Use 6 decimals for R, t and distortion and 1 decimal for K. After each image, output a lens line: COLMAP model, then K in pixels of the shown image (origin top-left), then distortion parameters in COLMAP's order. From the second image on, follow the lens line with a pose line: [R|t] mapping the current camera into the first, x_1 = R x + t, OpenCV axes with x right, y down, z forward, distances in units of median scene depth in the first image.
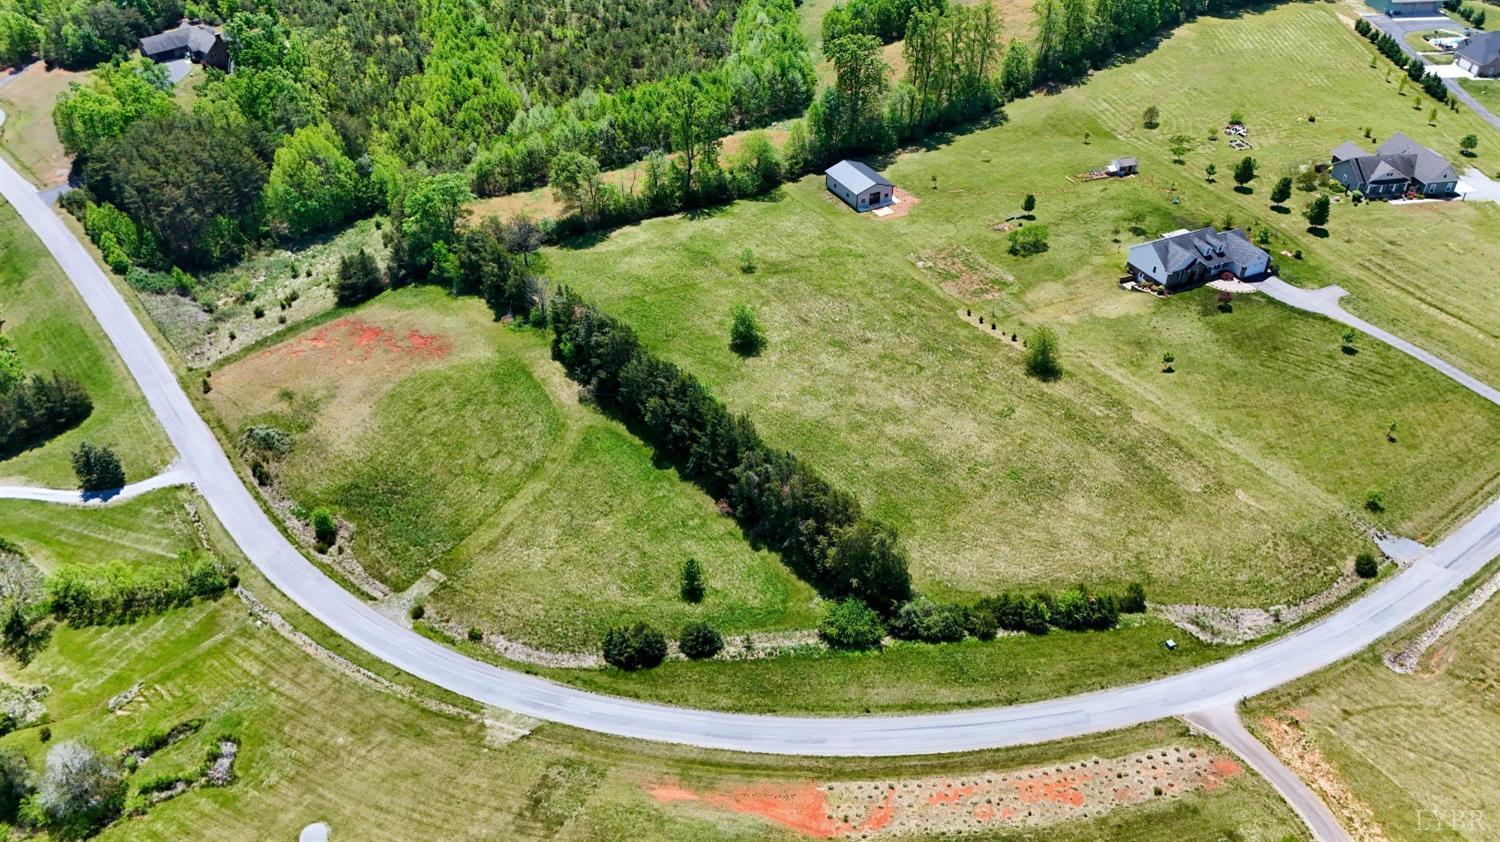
lens RADIAL K [[1109.3, 0, 750.0], [0, 1109.3, 421.0], [0, 0, 1]] dist [0.061786, -0.051207]
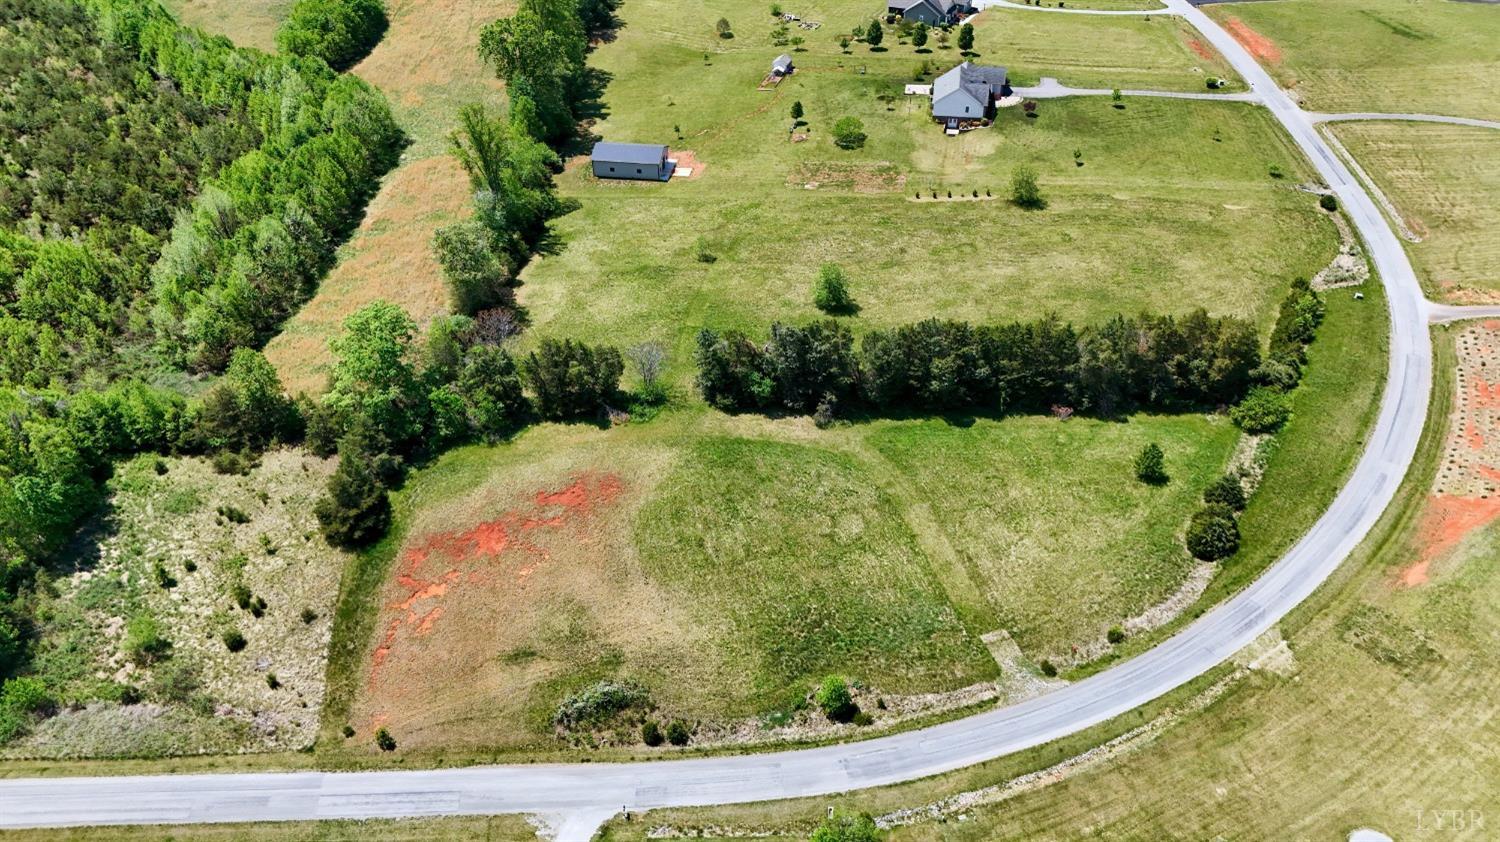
lens RADIAL K [[1109.3, 0, 750.0], [0, 1109.3, 421.0], [0, 0, 1]] dist [0.061786, -0.051207]
pose [[0.567319, -0.479633, 0.669404, -0.827120], [0.487532, 0.850735, 0.196375, -0.237826], [-0.663673, 0.214948, 0.716474, 0.476933]]
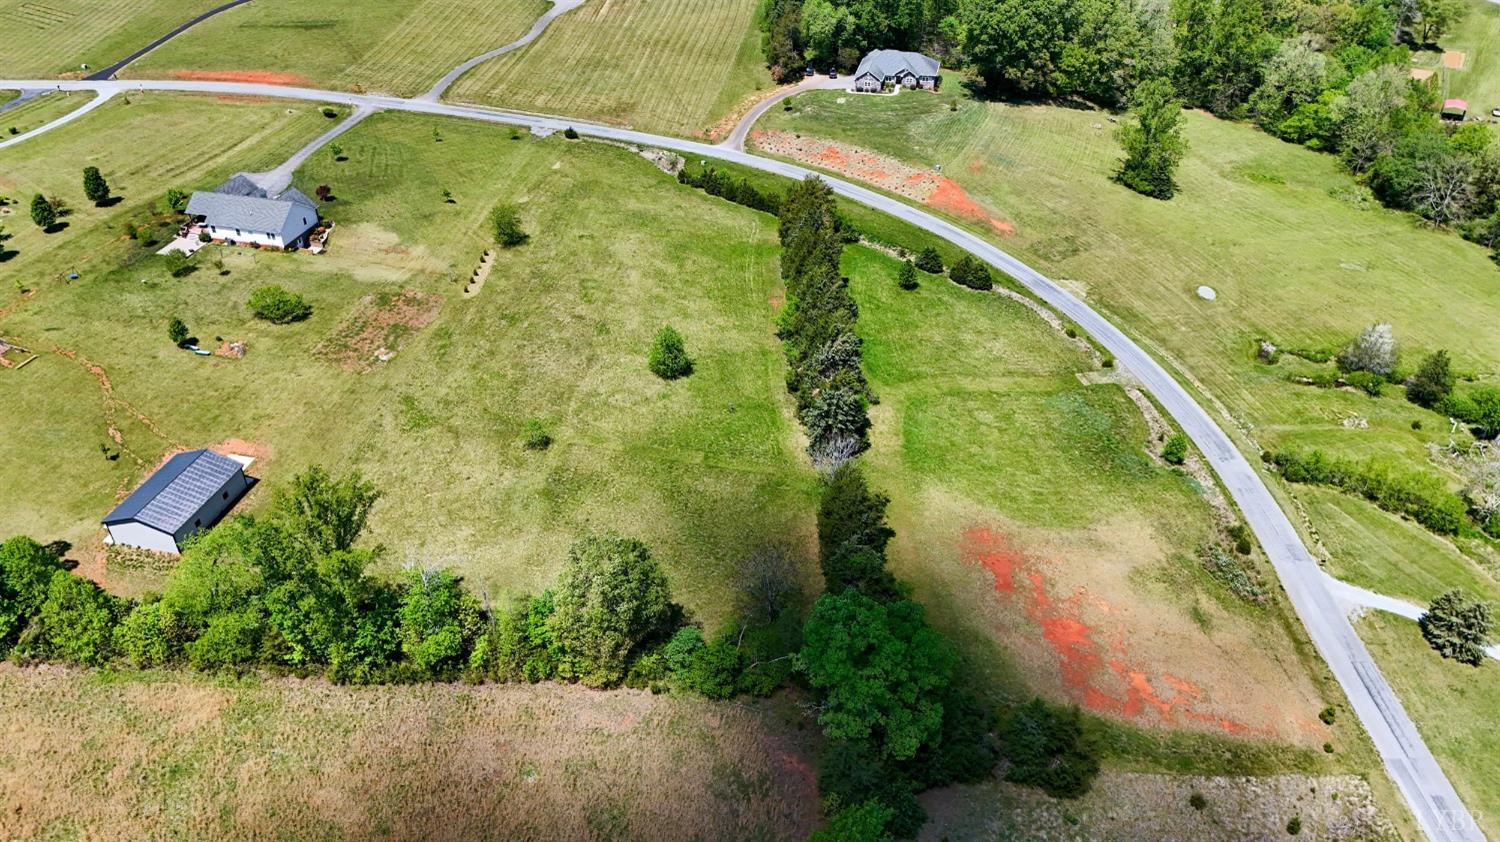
lens RADIAL K [[1109.3, 0, 750.0], [0, 1109.3, 421.0], [0, 0, 1]] dist [0.061786, -0.051207]
pose [[-0.773434, -0.358329, 0.522878, -0.600667], [0.378009, 0.401427, 0.834245, -0.874079], [-0.508831, 0.842886, -0.175026, 1.350843]]
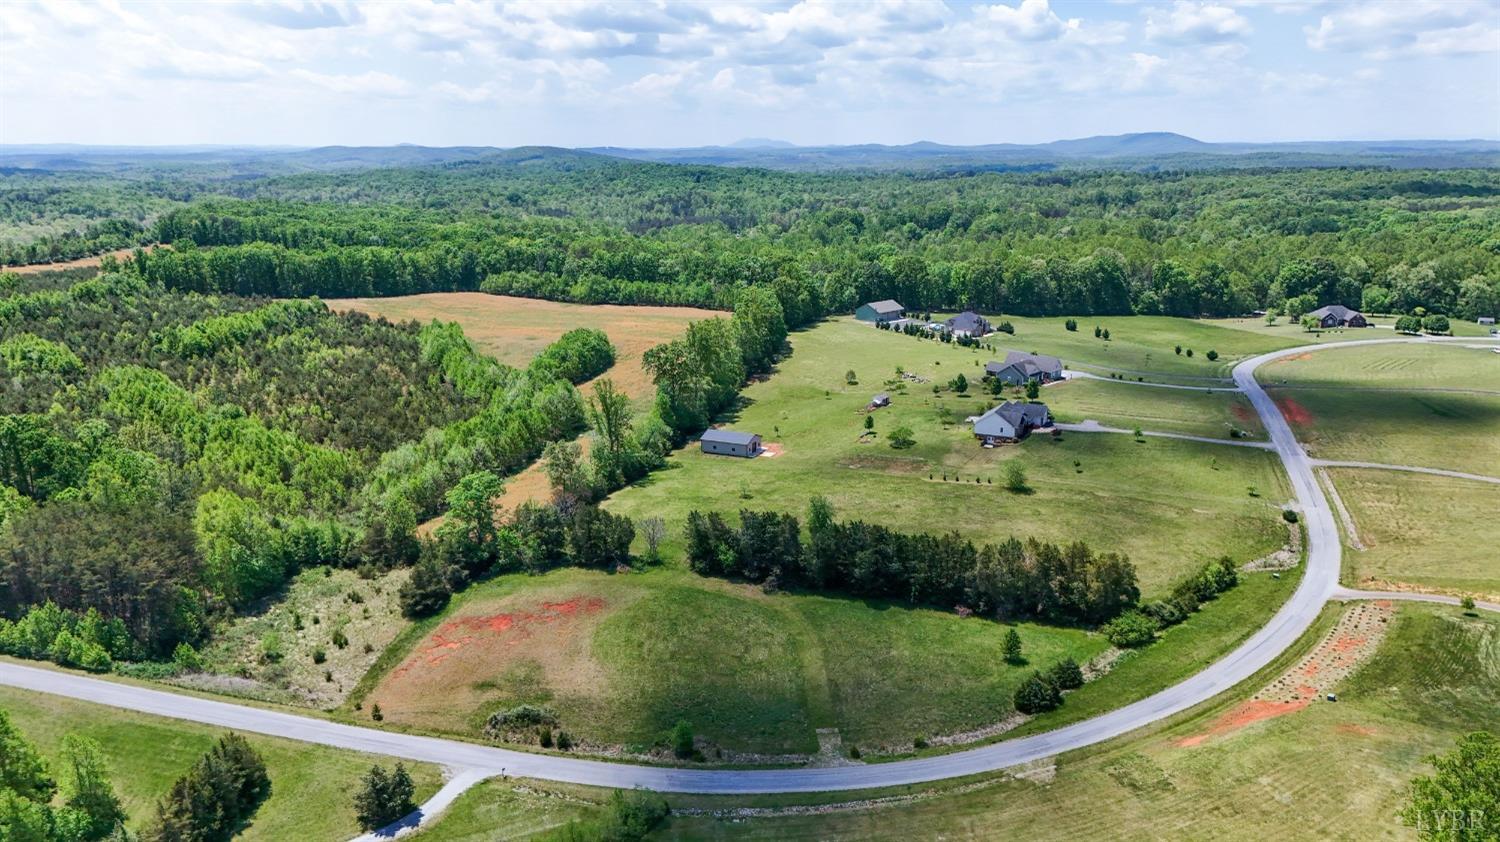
lens RADIAL K [[1109.3, 0, 750.0], [0, 1109.3, 421.0], [0, 0, 1]] dist [0.061786, -0.051207]
pose [[0.777534, -0.149971, 0.610695, -0.902895], [0.370307, 0.894101, -0.251905, 0.111021], [-0.508245, 0.422009, 0.750730, 0.117389]]
